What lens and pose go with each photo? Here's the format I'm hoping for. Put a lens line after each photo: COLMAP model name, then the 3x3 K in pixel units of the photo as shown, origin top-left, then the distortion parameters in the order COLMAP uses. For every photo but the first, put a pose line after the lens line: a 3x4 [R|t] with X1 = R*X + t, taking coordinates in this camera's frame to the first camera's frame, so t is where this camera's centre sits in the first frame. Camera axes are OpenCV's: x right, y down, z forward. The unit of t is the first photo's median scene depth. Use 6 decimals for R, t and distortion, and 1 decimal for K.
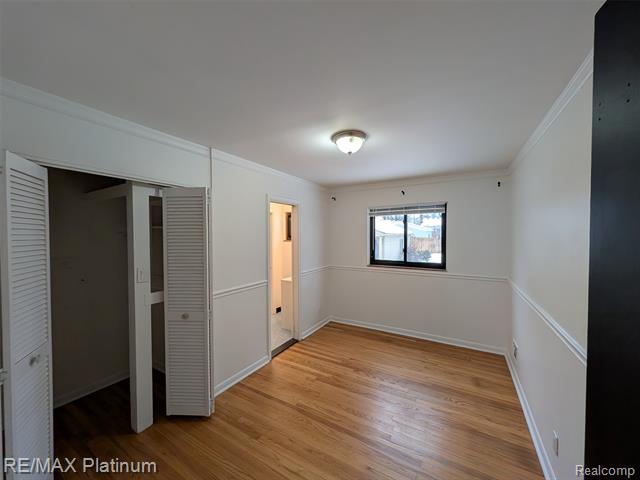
lens RADIAL K [[244.1, 0, 320.8], [0, 244.1, 240.1], [0, 0, 1]] dist [0.000431, 0.000089]
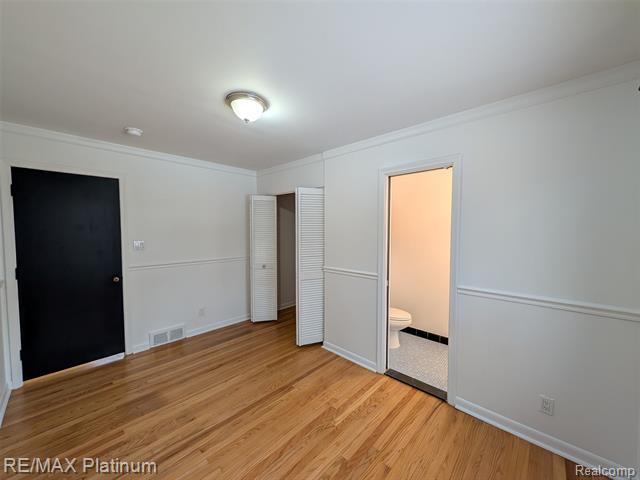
lens RADIAL K [[244.1, 0, 320.8], [0, 244.1, 240.1], [0, 0, 1]] dist [0.000431, 0.000089]
pose [[-0.223922, 0.043670, -0.973628, 0.657909], [-0.026226, 0.998364, 0.050811, 0.012523], [0.974254, 0.036912, -0.222411, 1.046016]]
